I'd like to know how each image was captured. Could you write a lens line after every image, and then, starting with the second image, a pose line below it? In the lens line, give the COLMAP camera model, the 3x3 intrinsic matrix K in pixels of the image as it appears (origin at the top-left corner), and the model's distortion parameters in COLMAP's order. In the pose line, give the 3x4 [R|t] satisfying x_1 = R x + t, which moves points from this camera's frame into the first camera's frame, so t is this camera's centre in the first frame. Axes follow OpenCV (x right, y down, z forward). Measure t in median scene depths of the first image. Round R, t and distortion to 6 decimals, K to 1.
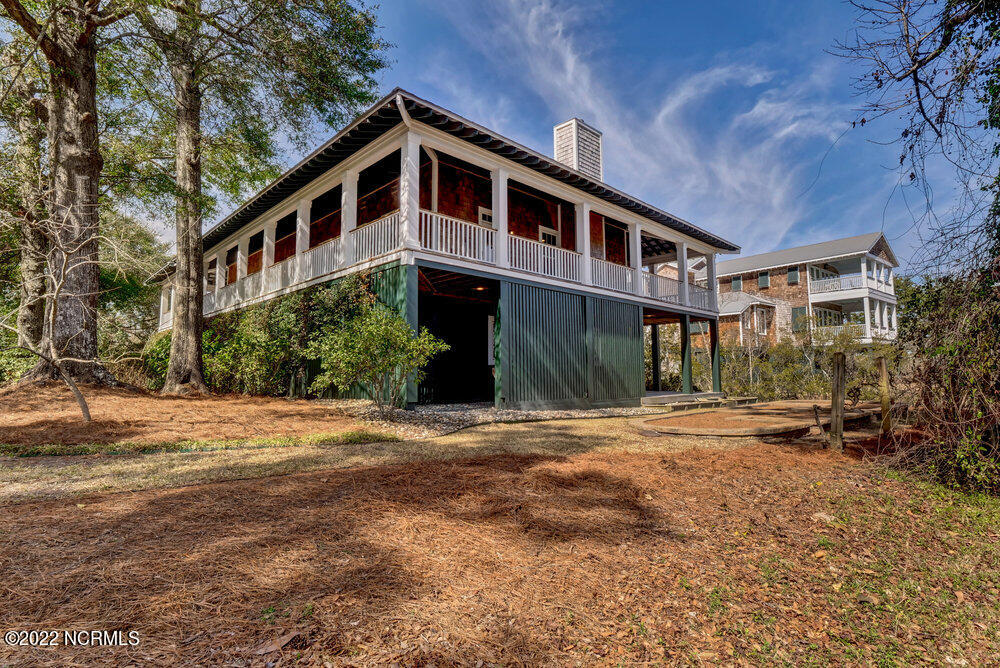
lens RADIAL K [[507.1, 0, 500.0], [0, 507.1, 334.0], [0, 0, 1]] dist [-0.021534, 0.000096]
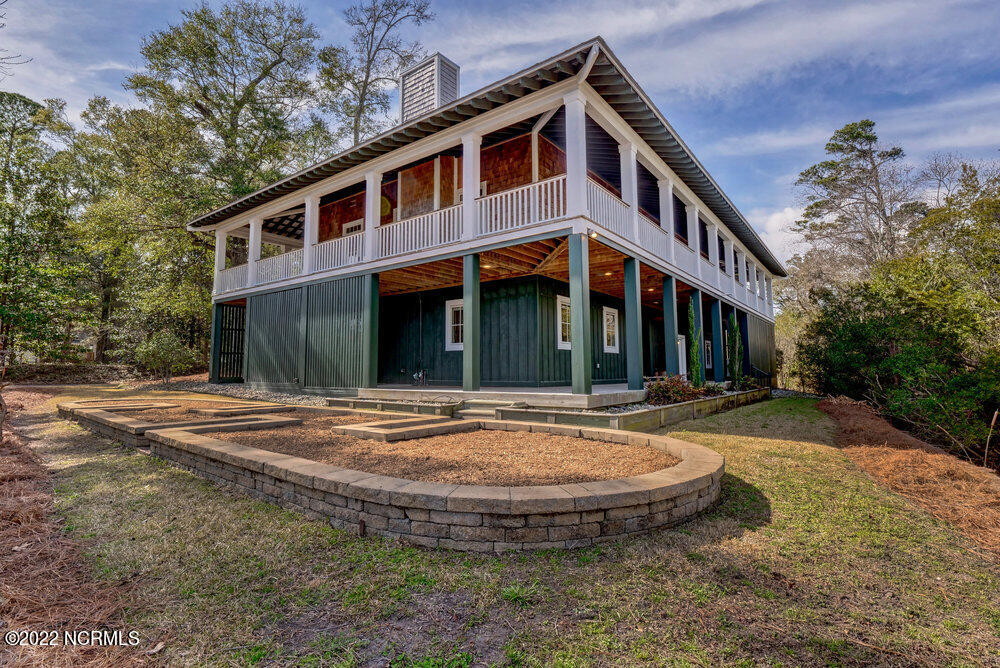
lens RADIAL K [[490.5, 0, 494.4], [0, 490.5, 324.4], [0, 0, 1]] dist [-0.000237, -0.000624]
pose [[0.131581, -0.059826, -0.989498, 1.012465], [0.115436, 0.992311, -0.044645, 0.079823], [0.984561, -0.108349, 0.137476, 1.009132]]
